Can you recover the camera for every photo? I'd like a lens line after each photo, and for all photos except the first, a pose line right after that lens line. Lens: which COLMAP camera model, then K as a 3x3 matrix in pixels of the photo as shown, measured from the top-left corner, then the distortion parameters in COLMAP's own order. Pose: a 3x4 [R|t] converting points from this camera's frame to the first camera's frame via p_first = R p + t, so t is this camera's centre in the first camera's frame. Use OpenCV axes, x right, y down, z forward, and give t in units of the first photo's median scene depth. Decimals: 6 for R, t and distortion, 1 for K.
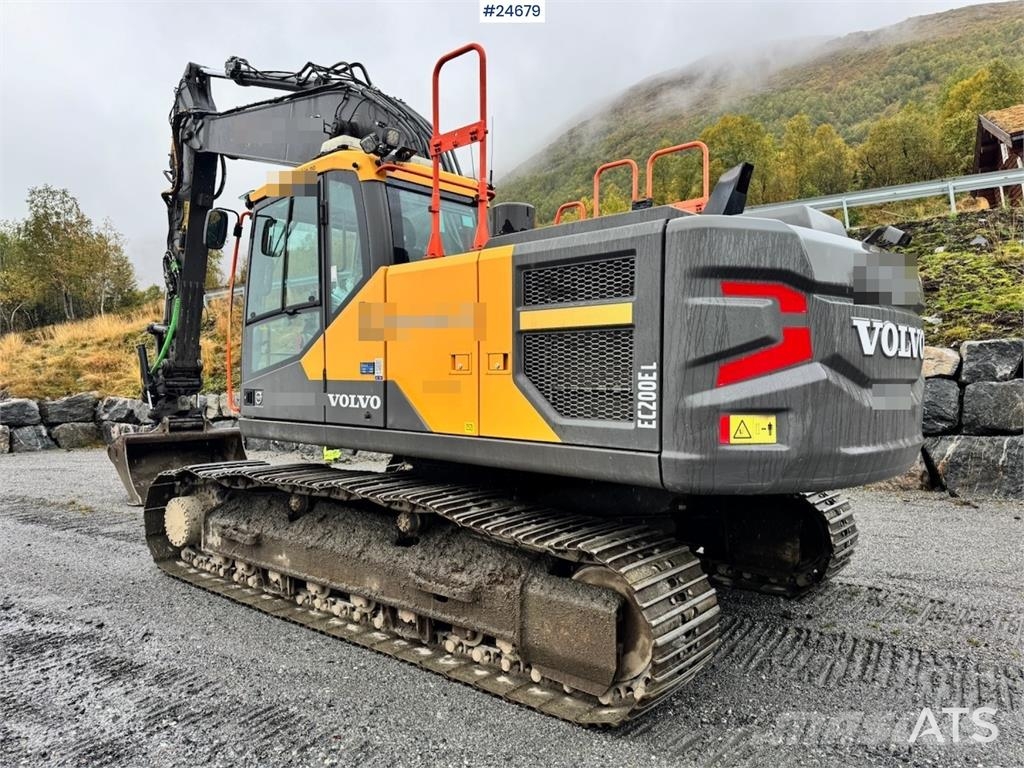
lens RADIAL K [[721.4, 0, 510.8], [0, 721.4, 391.2], [0, 0, 1]] dist [0.061242, -0.072324]
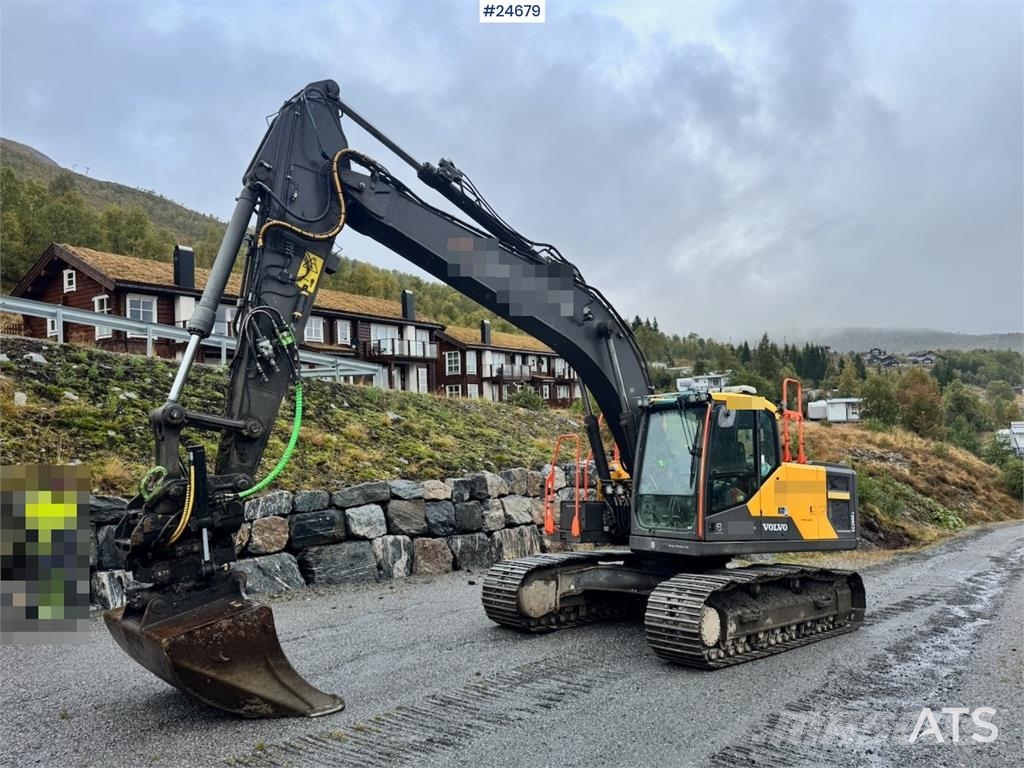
lens RADIAL K [[721.4, 0, 511.4], [0, 721.4, 390.4], [0, 0, 1]] dist [0.061242, -0.072324]
pose [[0.095030, 0.147620, 0.984468, -1.087907], [-0.009915, 0.989035, -0.147348, -0.026329], [-0.995425, 0.004242, 0.095452, 0.723339]]
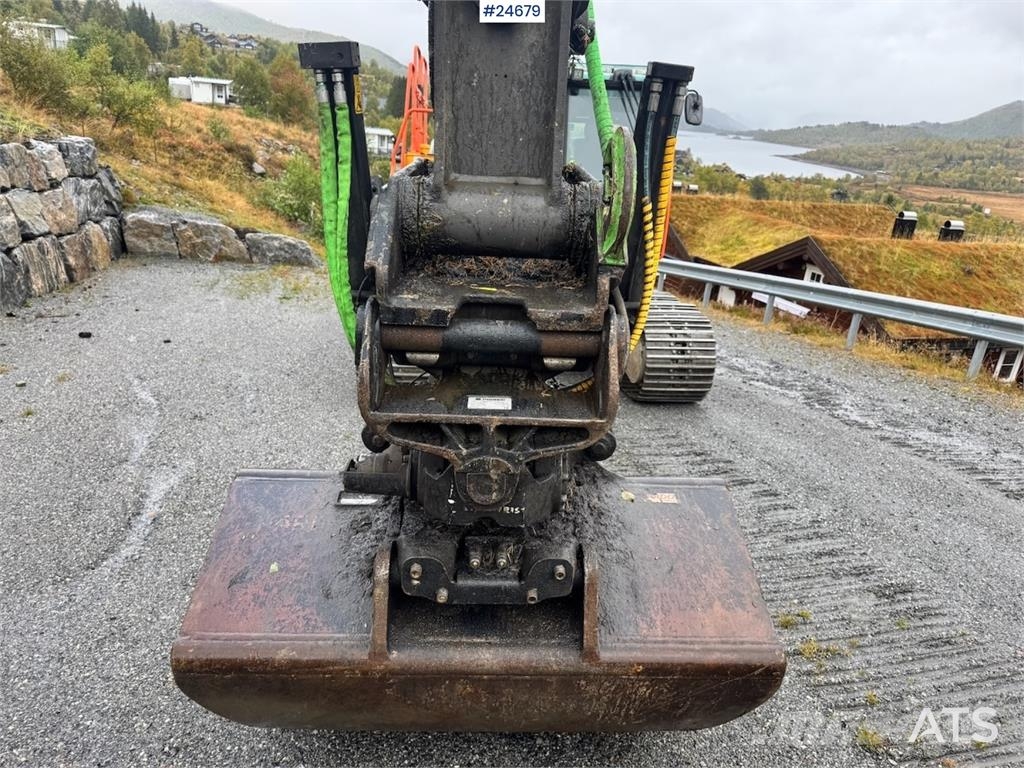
lens RADIAL K [[721.4, 0, 509.9], [0, 721.4, 389.1], [0, 0, 1]] dist [0.061242, -0.072324]
pose [[-0.691558, -0.196748, 0.695009, -0.640155], [-0.023802, 0.967873, 0.250309, -0.036144], [-0.721928, 0.156561, -0.674024, 1.191027]]
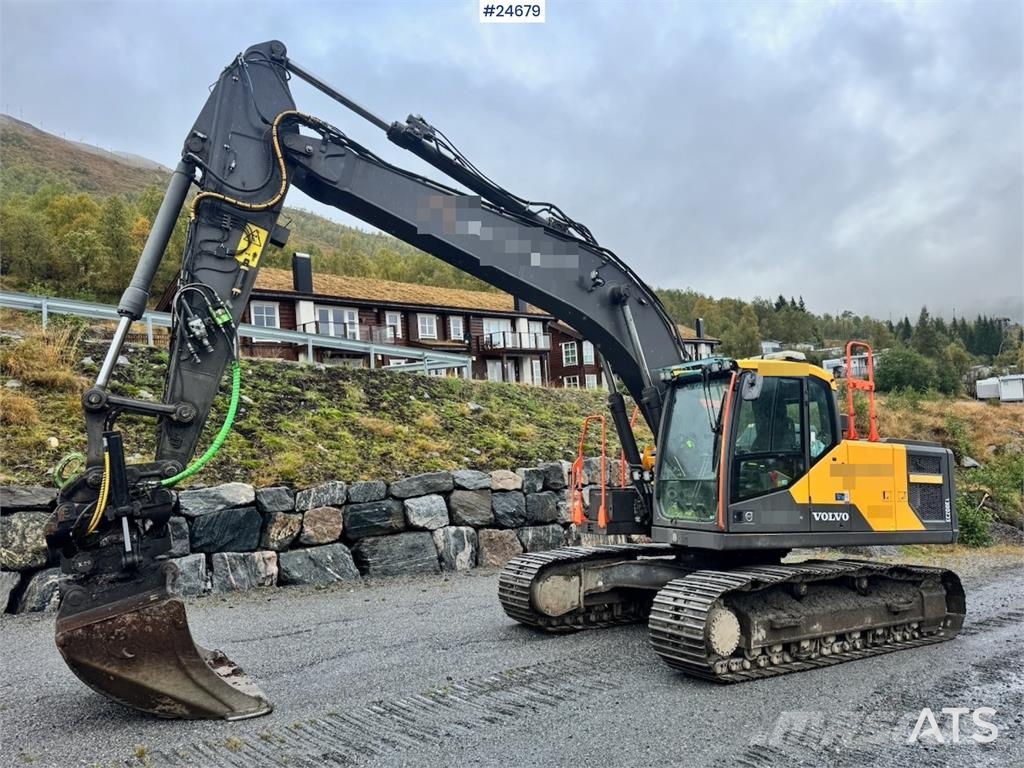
lens RADIAL K [[721.4, 0, 511.7], [0, 721.4, 392.9], [0, 0, 1]] dist [0.061242, -0.072324]
pose [[0.284350, 0.128264, 0.950102, -0.976865], [-0.000850, 0.991043, -0.133537, -0.020705], [-0.958720, 0.037164, 0.281912, 0.579467]]
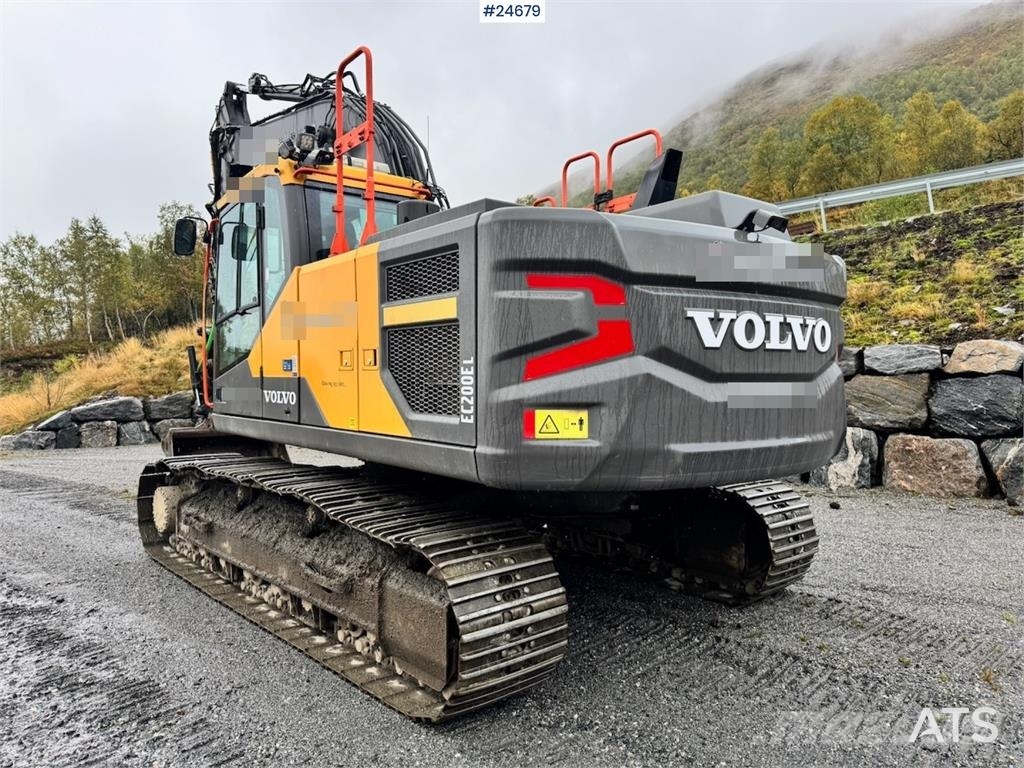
lens RADIAL K [[721.4, 0, 506.2], [0, 721.4, 390.5], [0, 0, 1]] dist [0.061242, -0.072324]
pose [[0.987628, -0.000140, -0.156812, 0.127137], [0.000133, 1.000000, -0.000055, 0.002043], [0.156812, 0.000034, 0.987628, 0.009500]]
